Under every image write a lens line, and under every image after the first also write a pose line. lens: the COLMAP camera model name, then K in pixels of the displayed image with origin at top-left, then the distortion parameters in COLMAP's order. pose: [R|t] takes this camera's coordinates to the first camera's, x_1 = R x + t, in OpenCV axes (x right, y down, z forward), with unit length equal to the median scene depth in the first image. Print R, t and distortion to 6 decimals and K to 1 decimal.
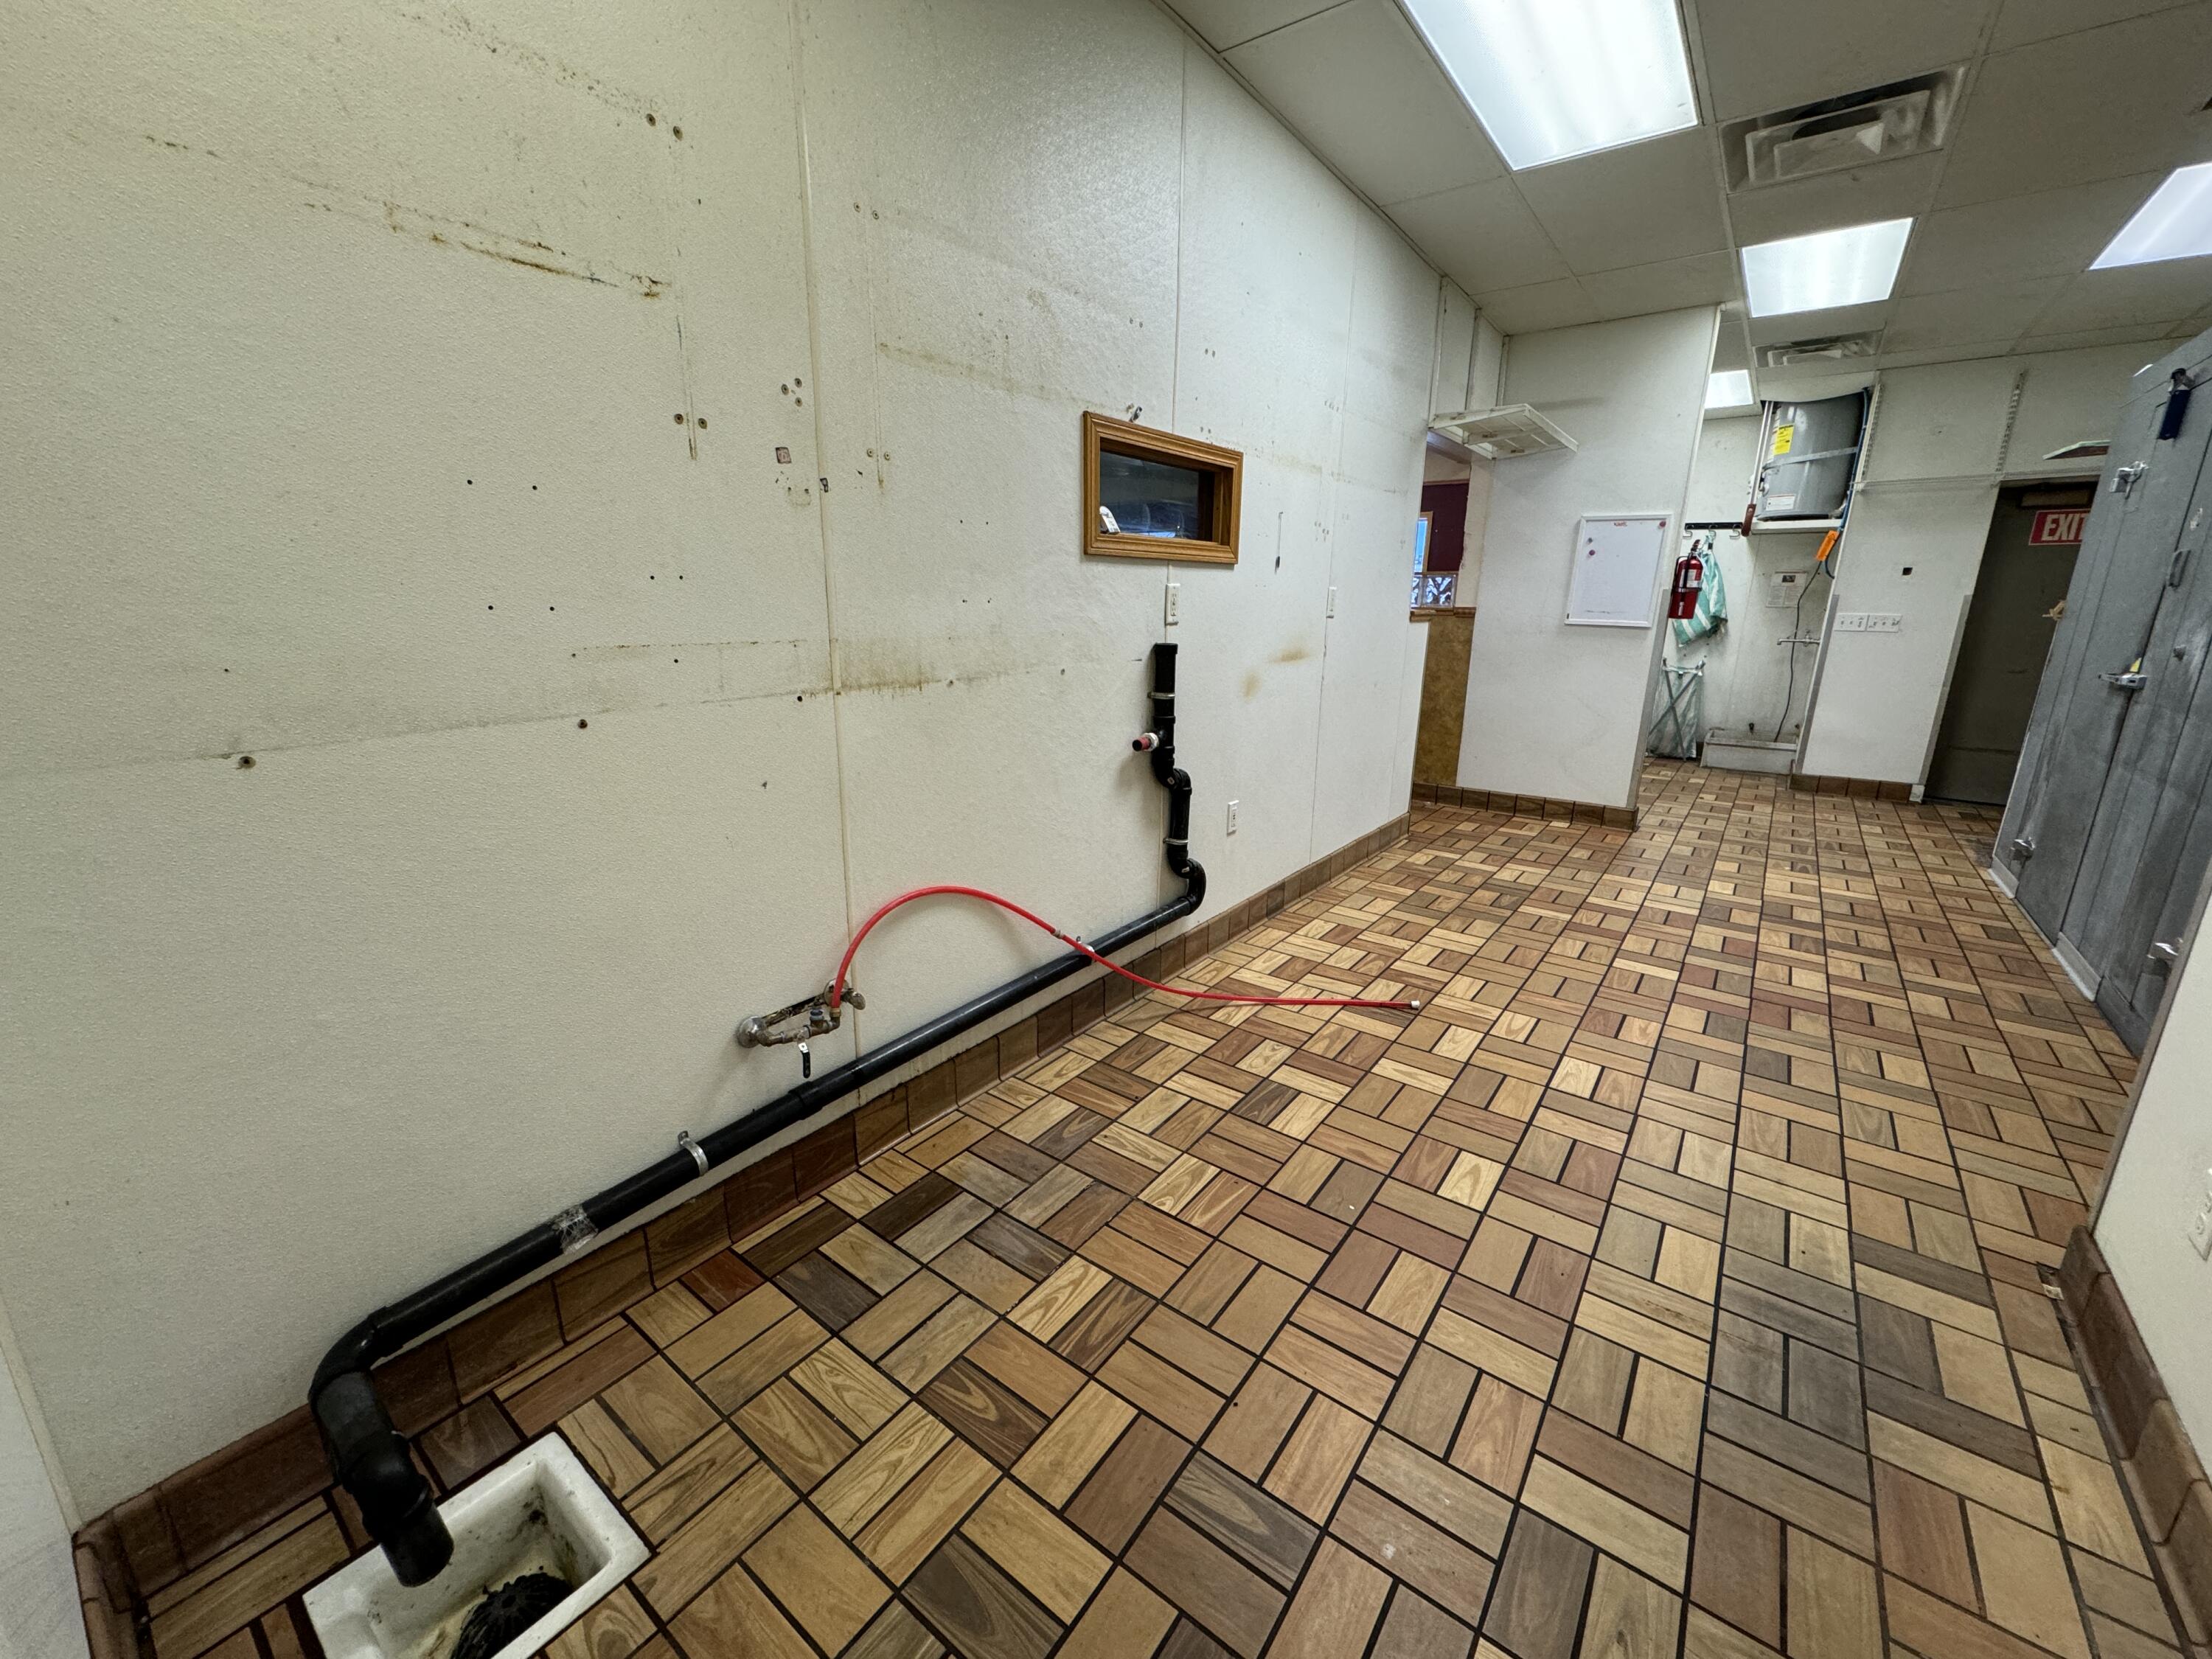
lens RADIAL K [[884.2, 0, 1112.1], [0, 884.2, 831.8], [0, 0, 1]] dist [-0.004367, -0.000443]
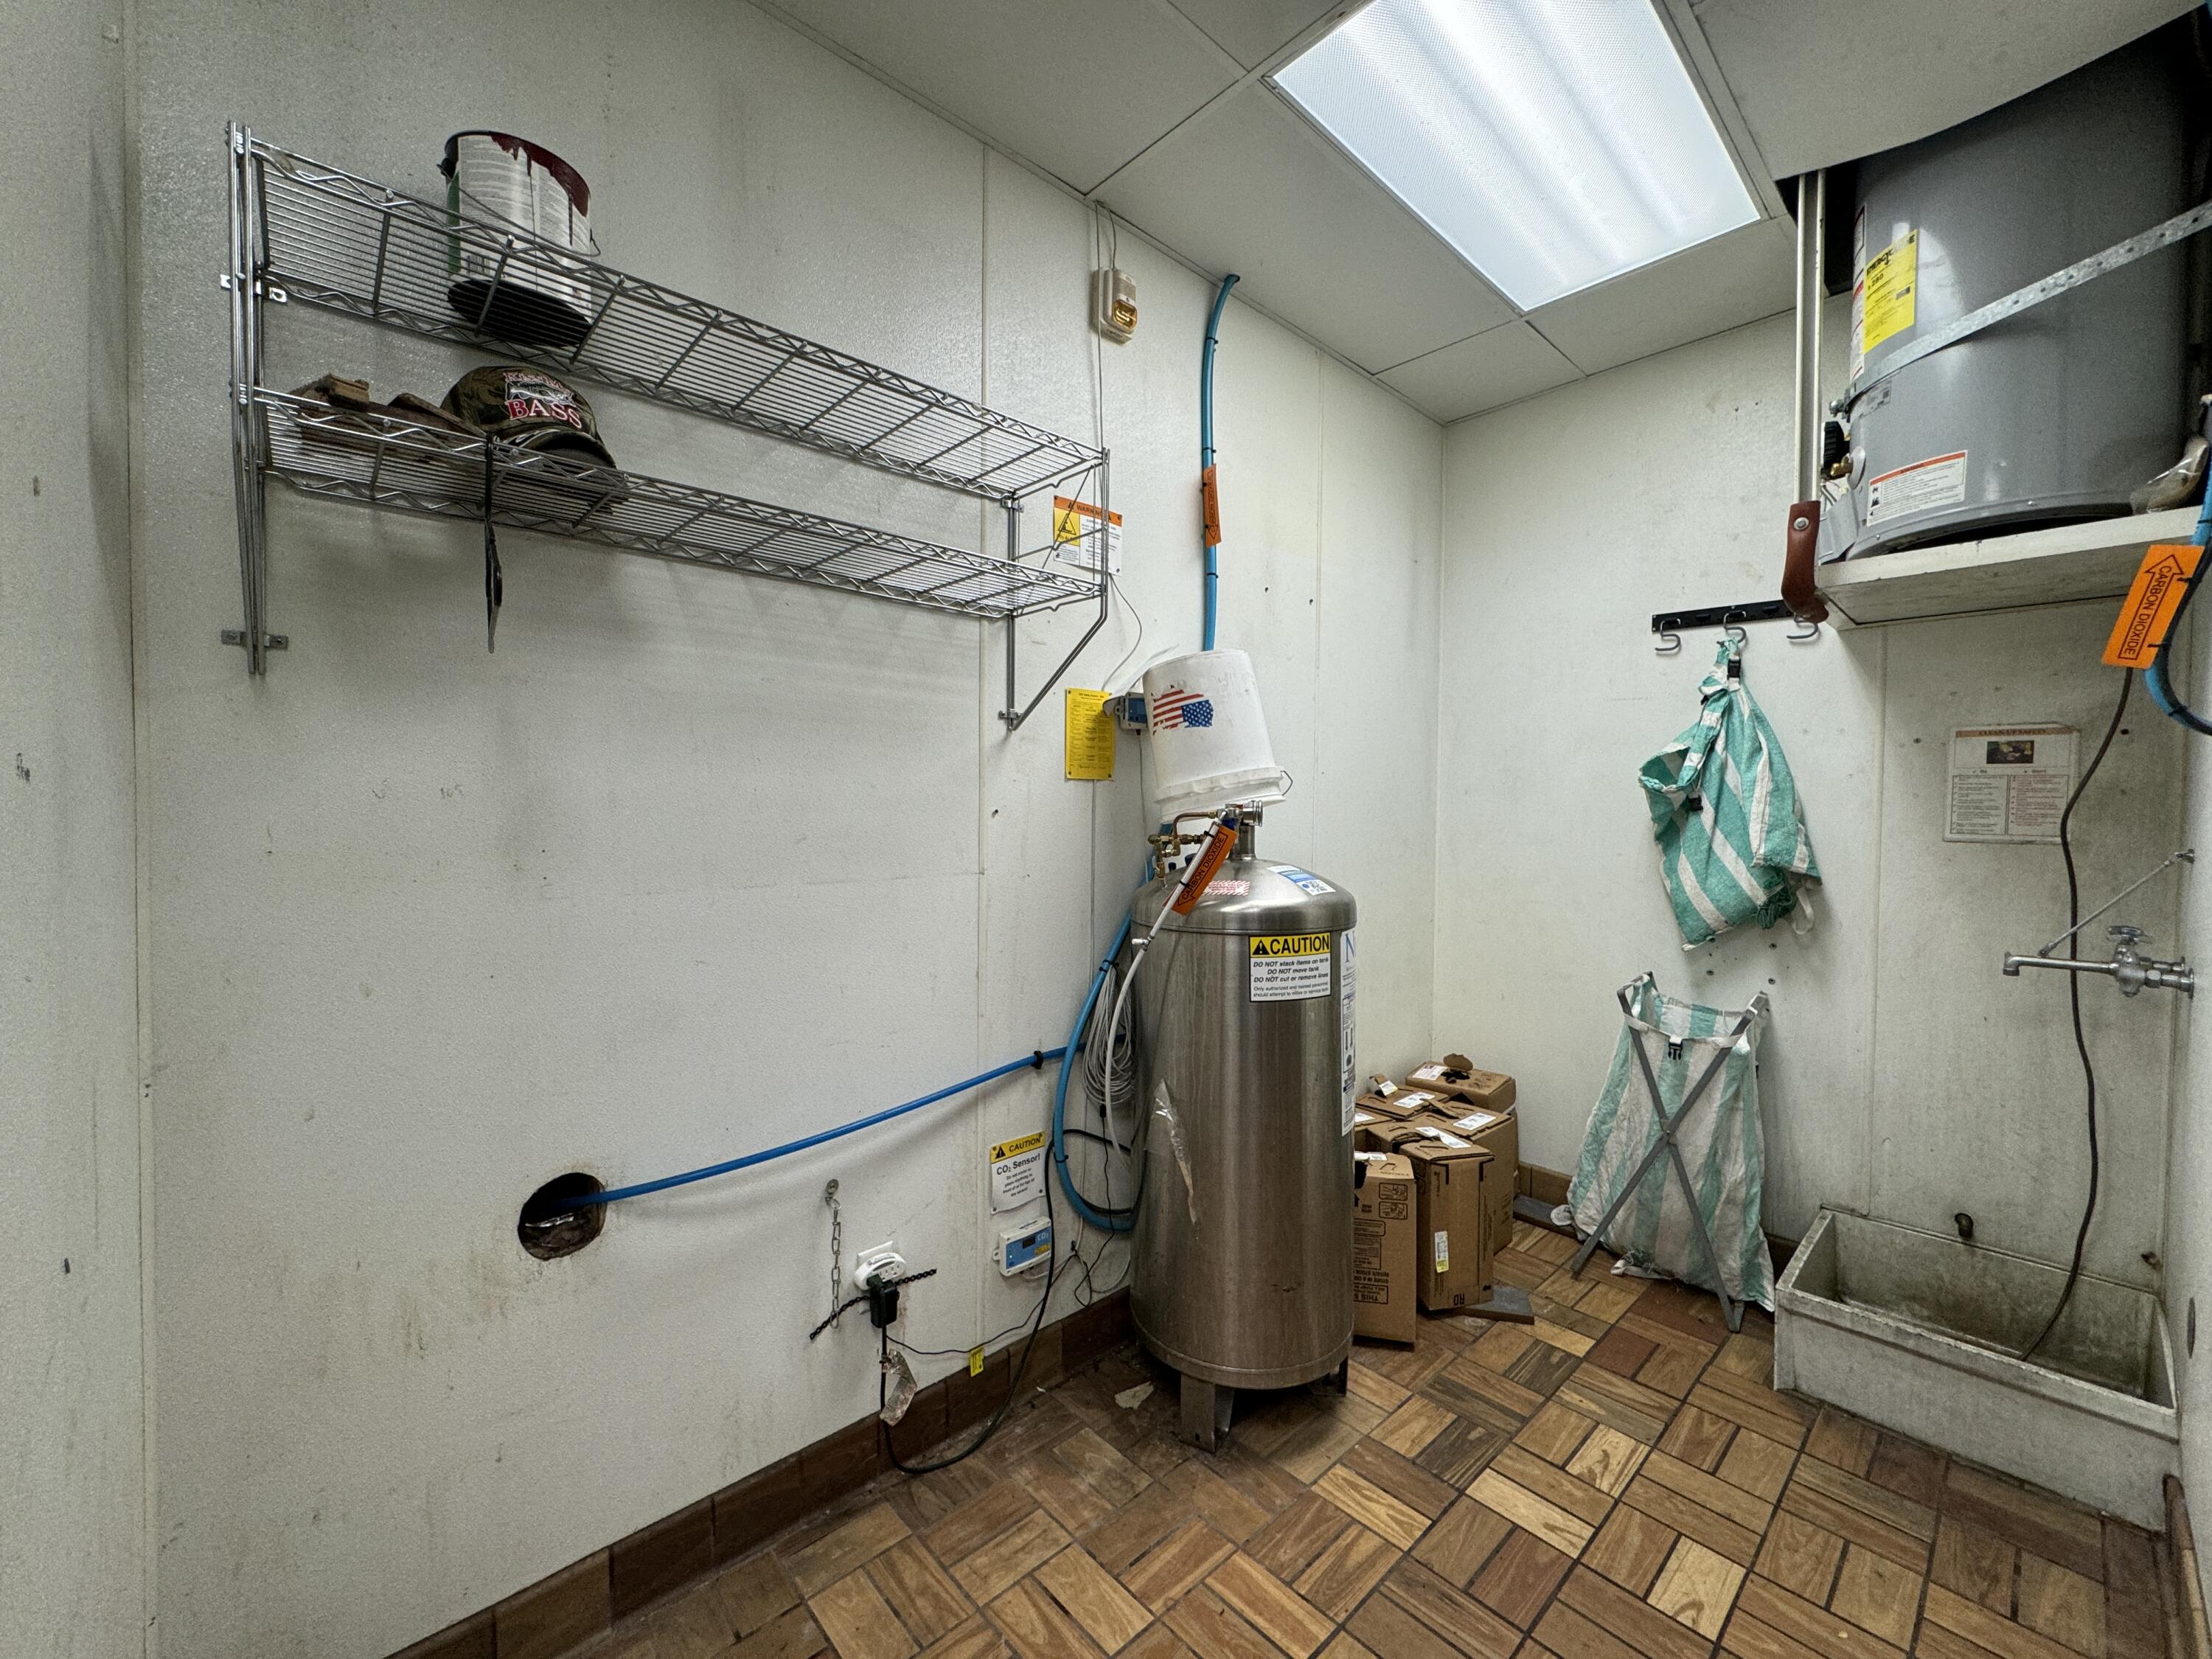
lens RADIAL K [[884.2, 0, 1097.4], [0, 884.2, 829.2], [0, 0, 1]] dist [-0.004367, -0.000443]
pose [[0.984160, 0.004736, -0.177221, 0.489228], [-0.048719, 0.968382, -0.244670, -0.163607], [0.170458, 0.249429, 0.953273, 0.634307]]
